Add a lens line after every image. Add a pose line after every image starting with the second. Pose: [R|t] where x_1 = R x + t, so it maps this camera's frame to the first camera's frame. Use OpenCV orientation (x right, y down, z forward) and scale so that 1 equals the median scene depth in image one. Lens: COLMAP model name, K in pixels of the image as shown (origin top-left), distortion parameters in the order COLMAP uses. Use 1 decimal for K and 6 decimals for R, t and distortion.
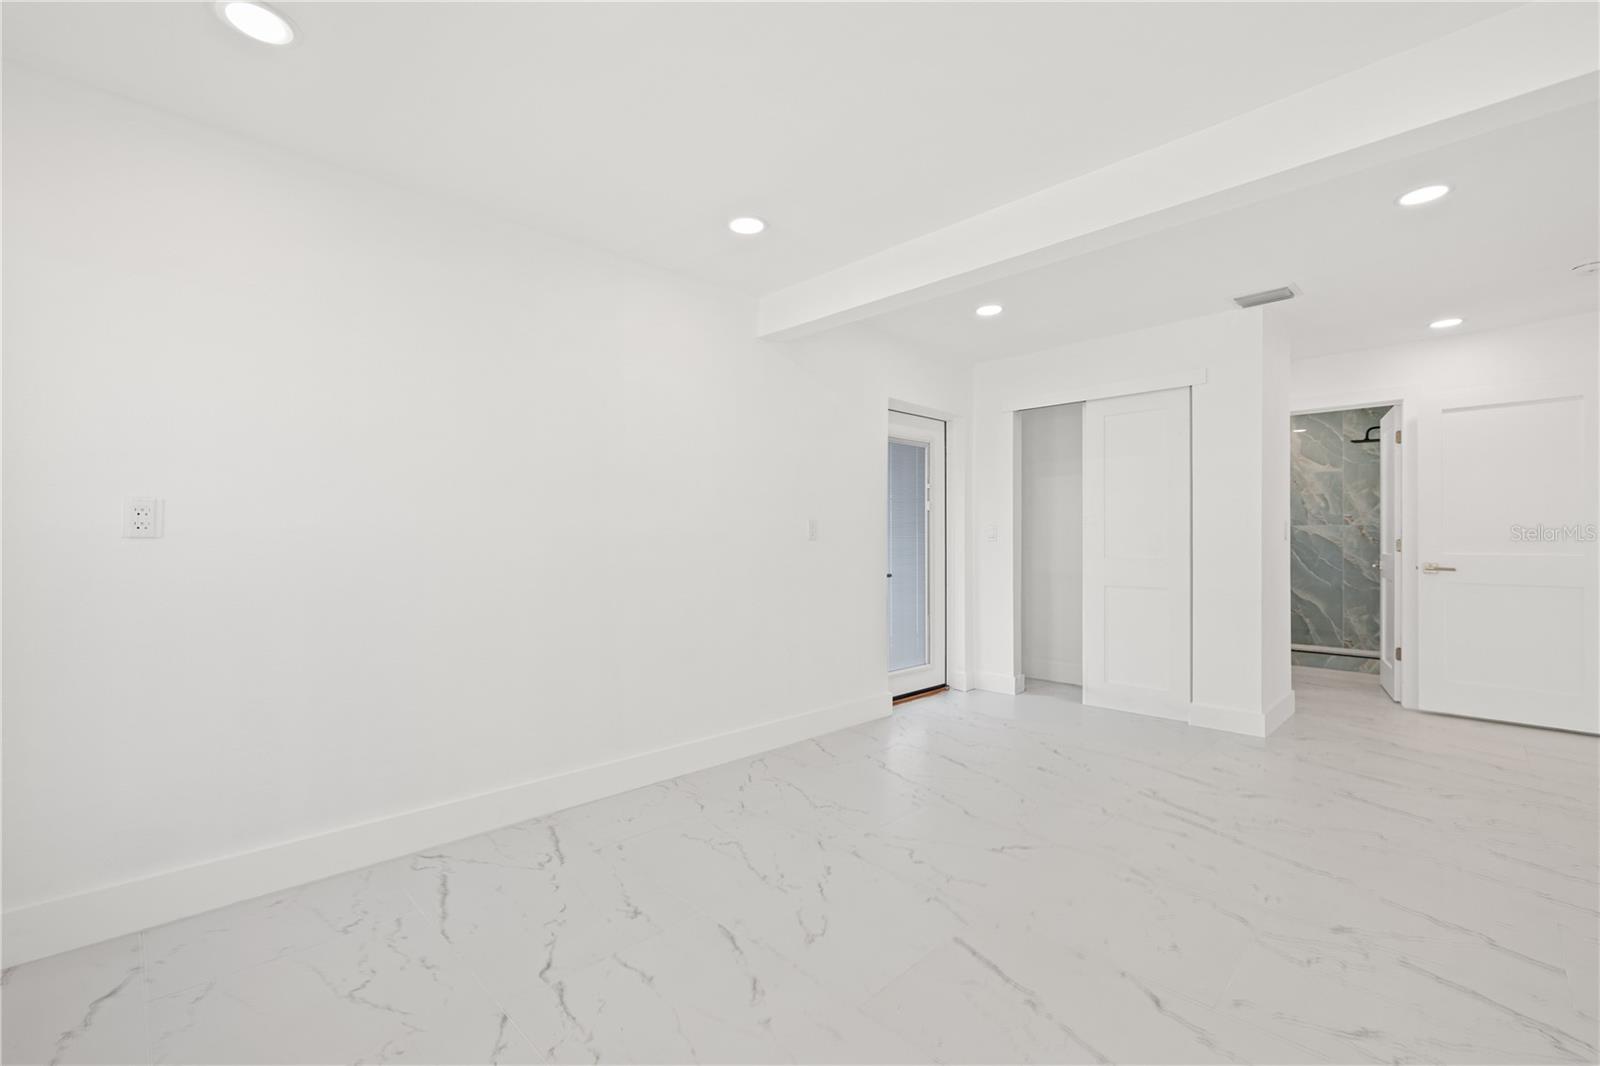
lens RADIAL K [[689.8, 0, 792.8], [0, 689.8, 541.3], [0, 0, 1]] dist [0.001198, 0.000087]
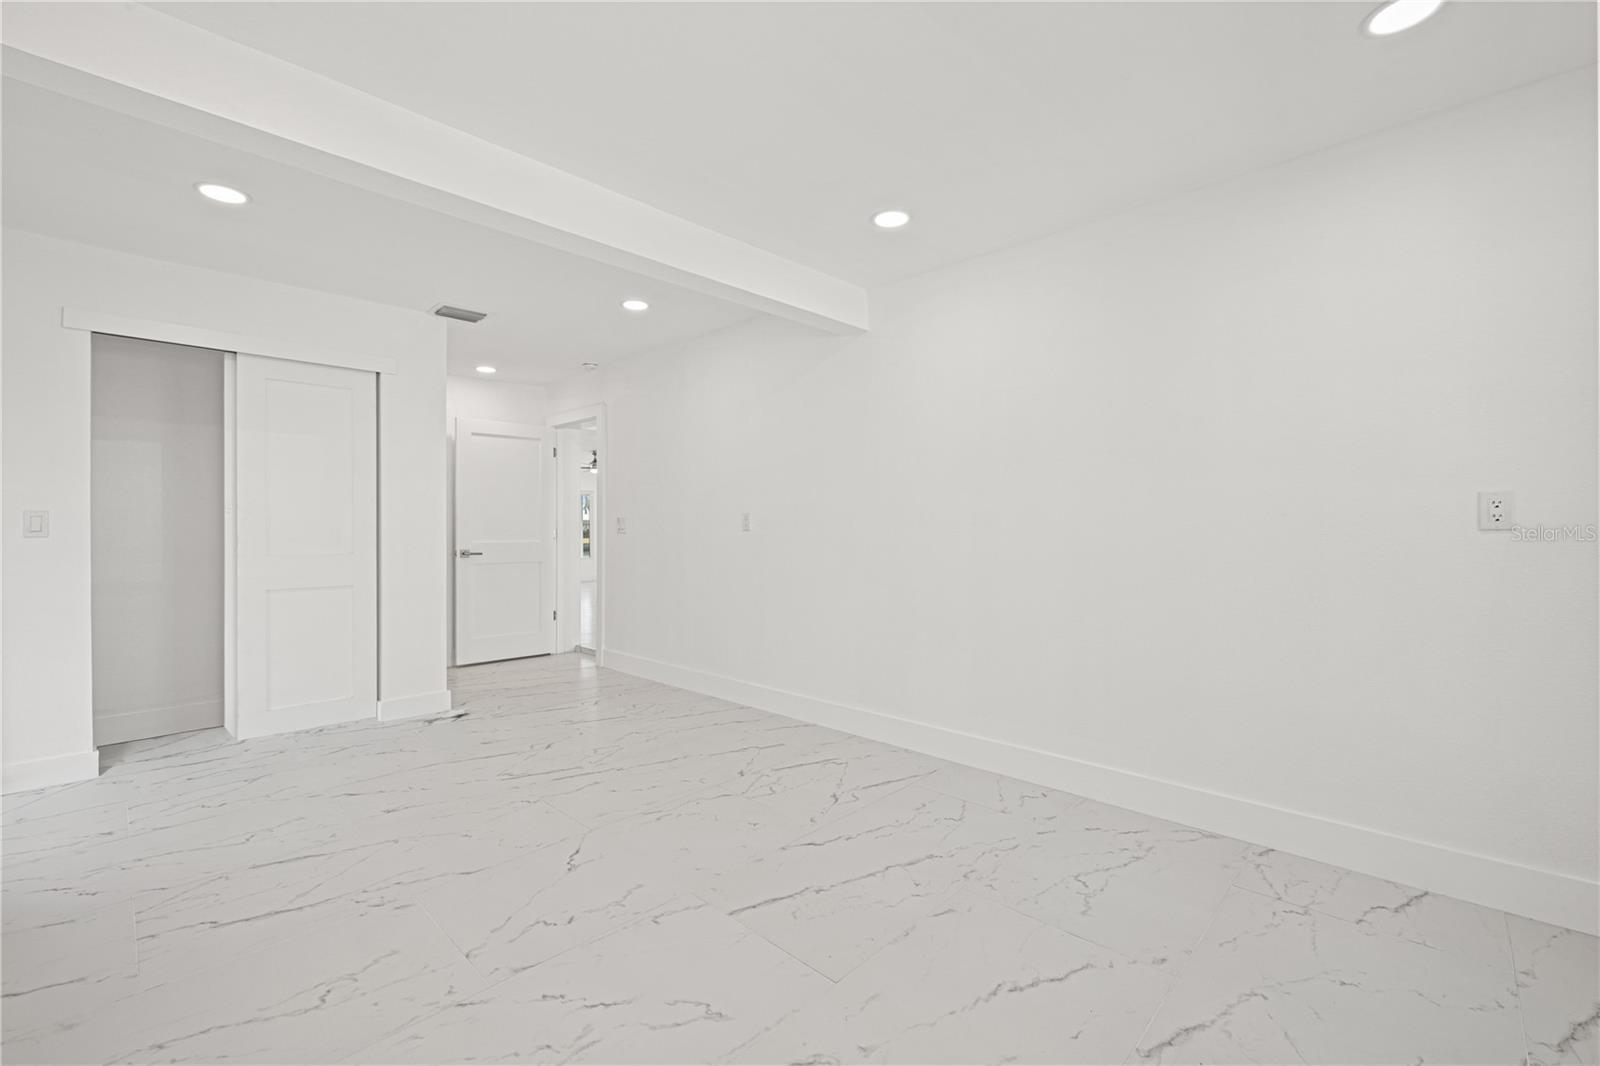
lens RADIAL K [[671.8, 0, 800.9], [0, 671.8, 528.7], [0, 0, 1]] dist [-0.000213, -0.000193]
pose [[-0.027141, -0.003698, 0.999625, -0.476766], [0.005045, 0.999980, 0.003837, -0.009529], [-0.999619, 0.005147, -0.027122, 0.552506]]
